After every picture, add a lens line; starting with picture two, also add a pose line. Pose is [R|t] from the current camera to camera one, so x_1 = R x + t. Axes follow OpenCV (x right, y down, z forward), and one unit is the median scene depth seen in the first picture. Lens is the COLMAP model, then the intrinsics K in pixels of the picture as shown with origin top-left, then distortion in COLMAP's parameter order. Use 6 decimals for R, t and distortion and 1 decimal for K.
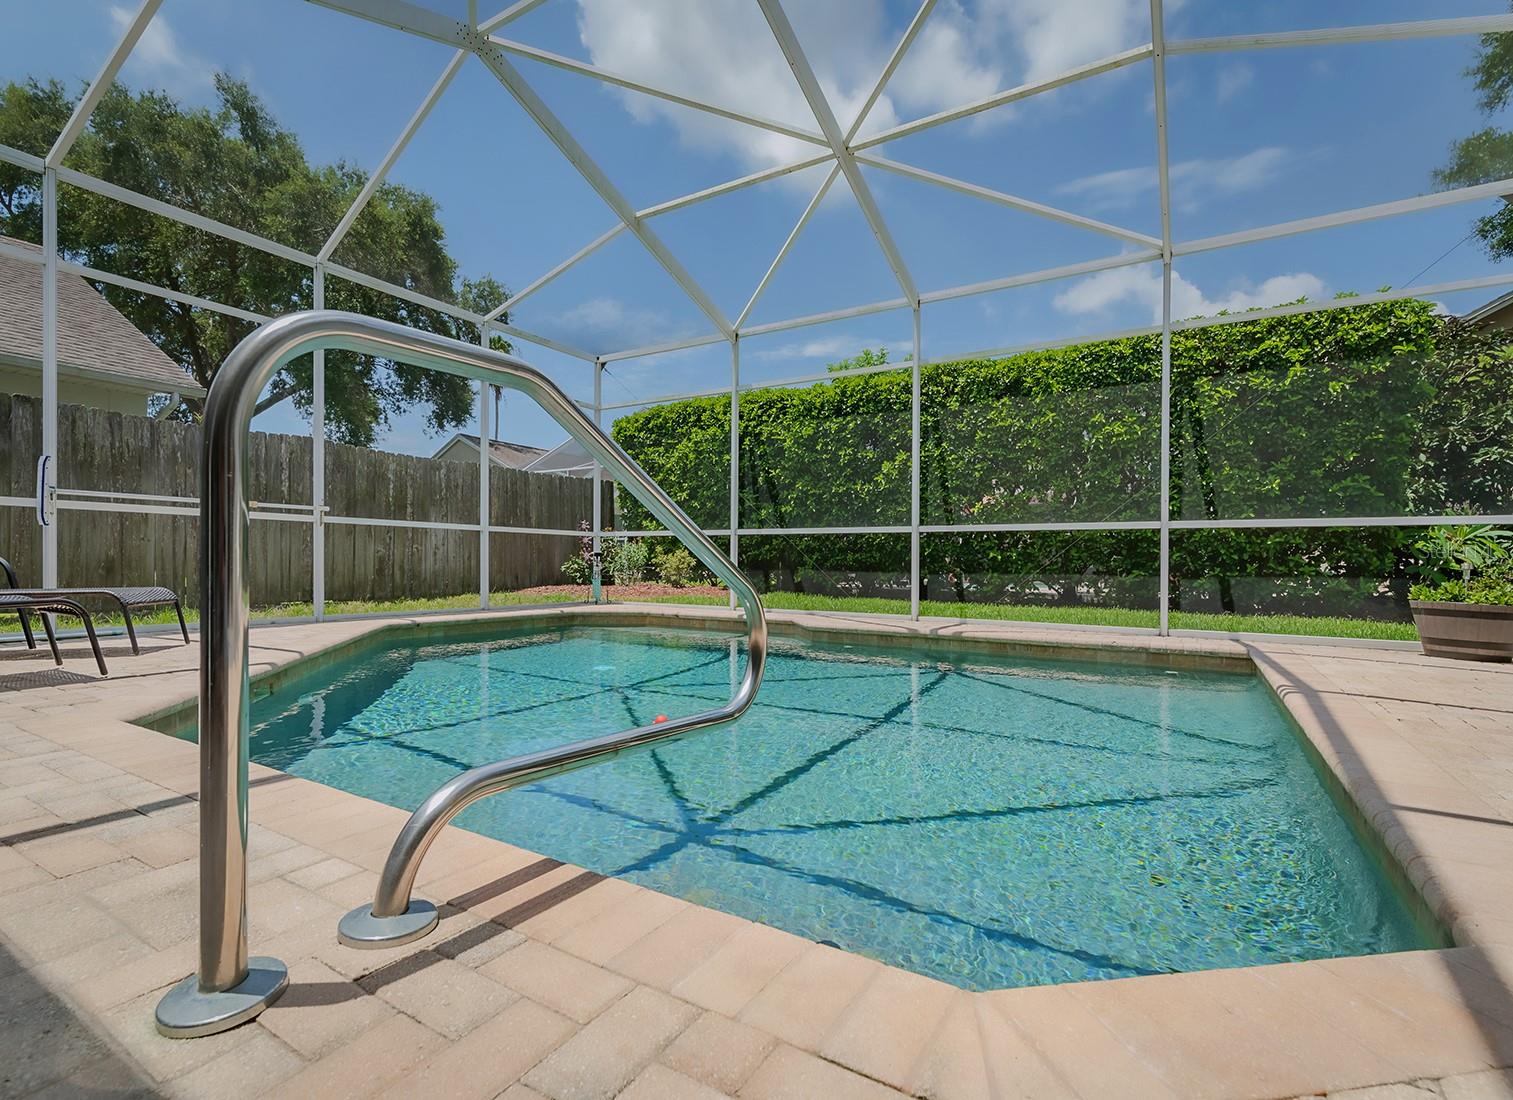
lens RADIAL K [[712.5, 0, 726.0], [0, 712.5, 576.3], [0, 0, 1]] dist [-0.000784, 0.000047]
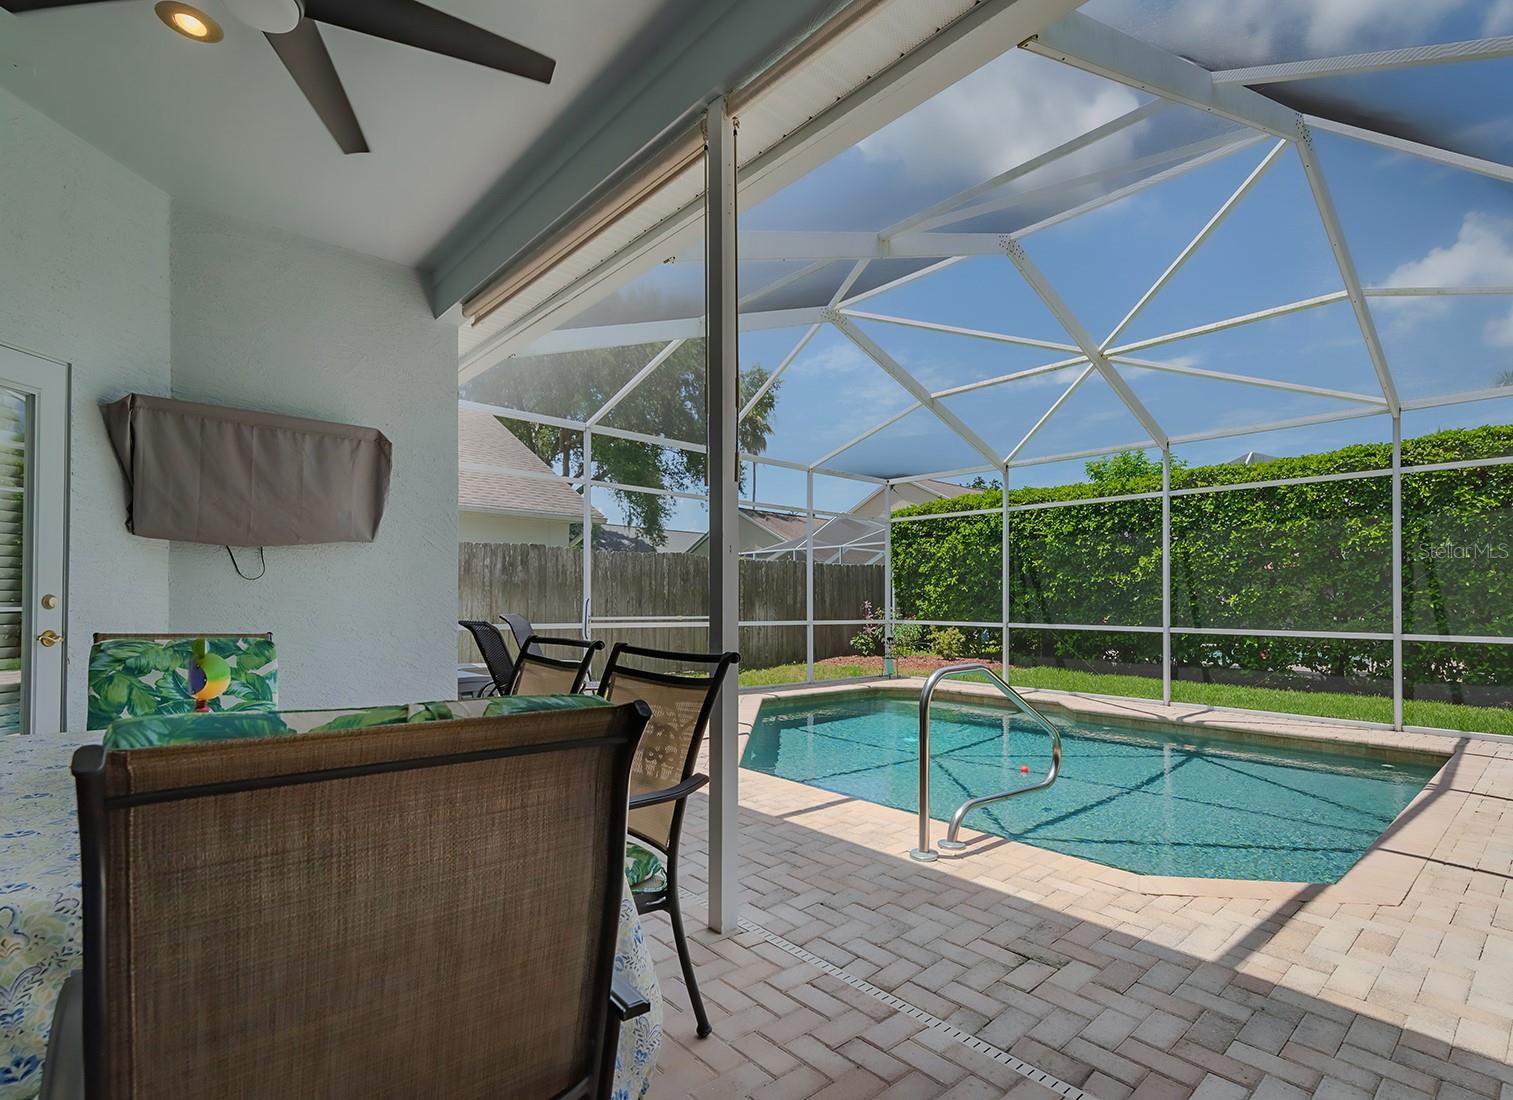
lens RADIAL K [[760.4, 0, 747.8], [0, 760.4, 591.5], [0, 0, 1]] dist [0.005855, -0.000130]
pose [[0.962296, -0.005508, -0.271949, -0.056131], [-0.000760, 0.999737, -0.022939, -0.083934], [0.272004, 0.022280, 0.962038, -0.368982]]
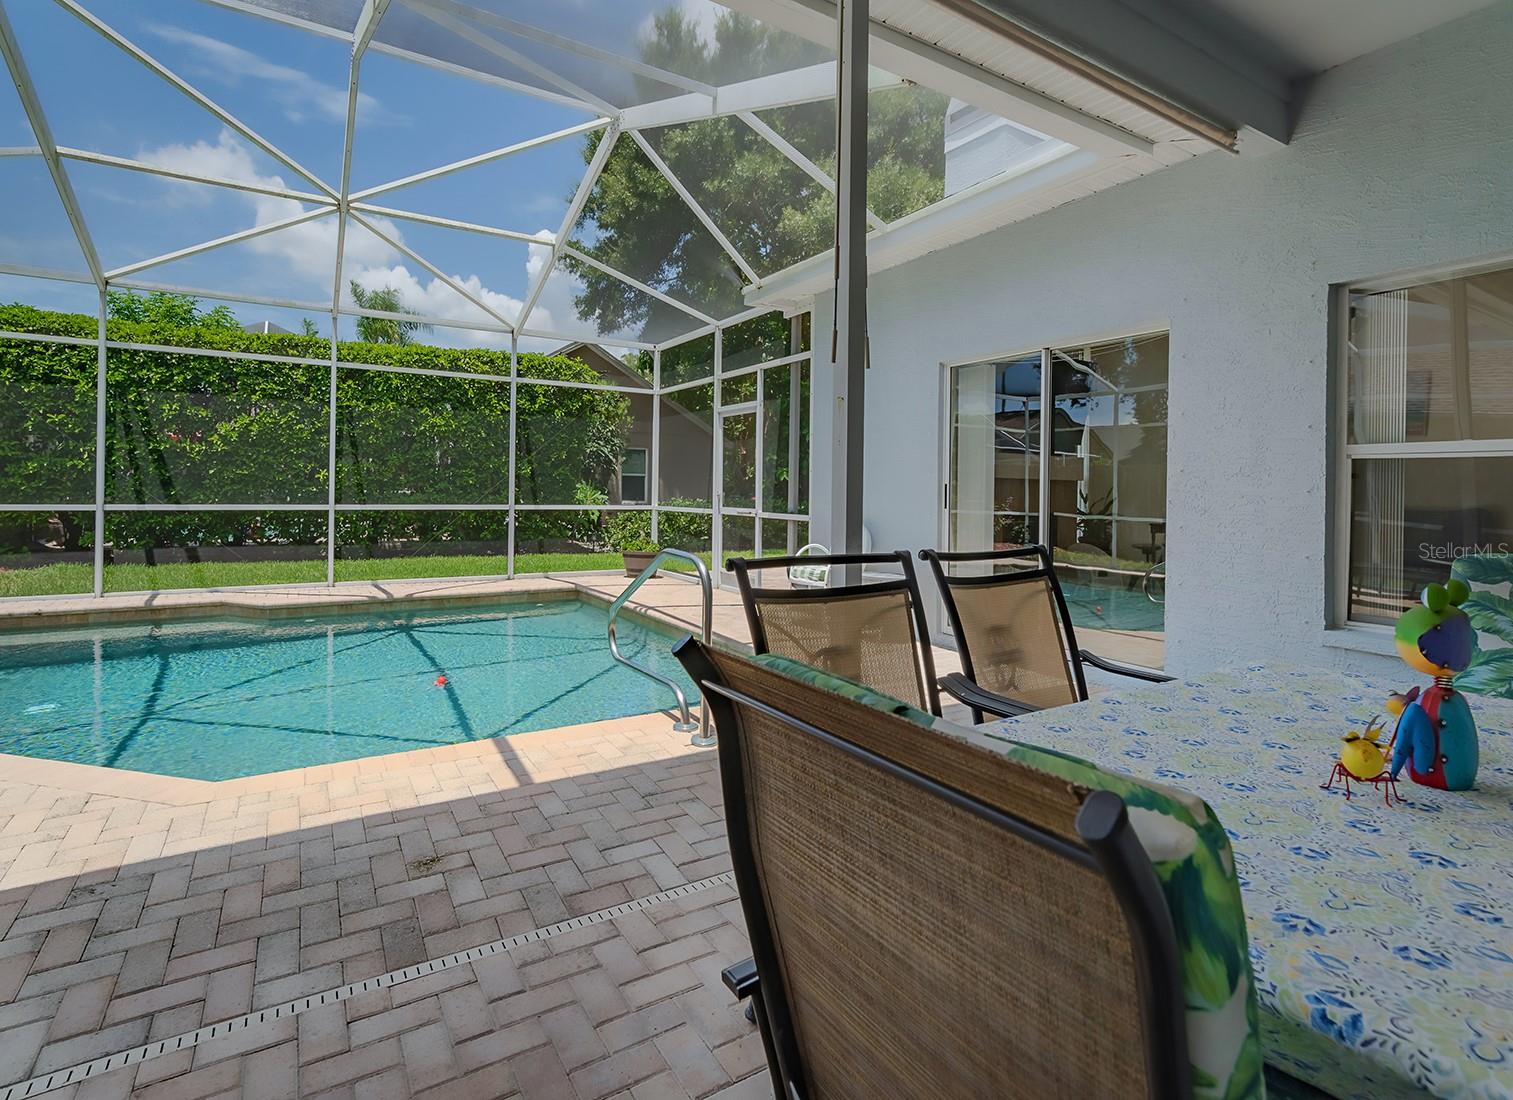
lens RADIAL K [[771.2, 0, 758.8], [0, 771.2, 479.6], [0, 0, 1]] dist [0.001309, 0.000477]
pose [[0.388911, 0.005534, 0.921259, -0.511839], [-0.008832, 0.999958, -0.002278, -0.094857], [-0.921233, -0.007251, 0.388943, -0.102958]]
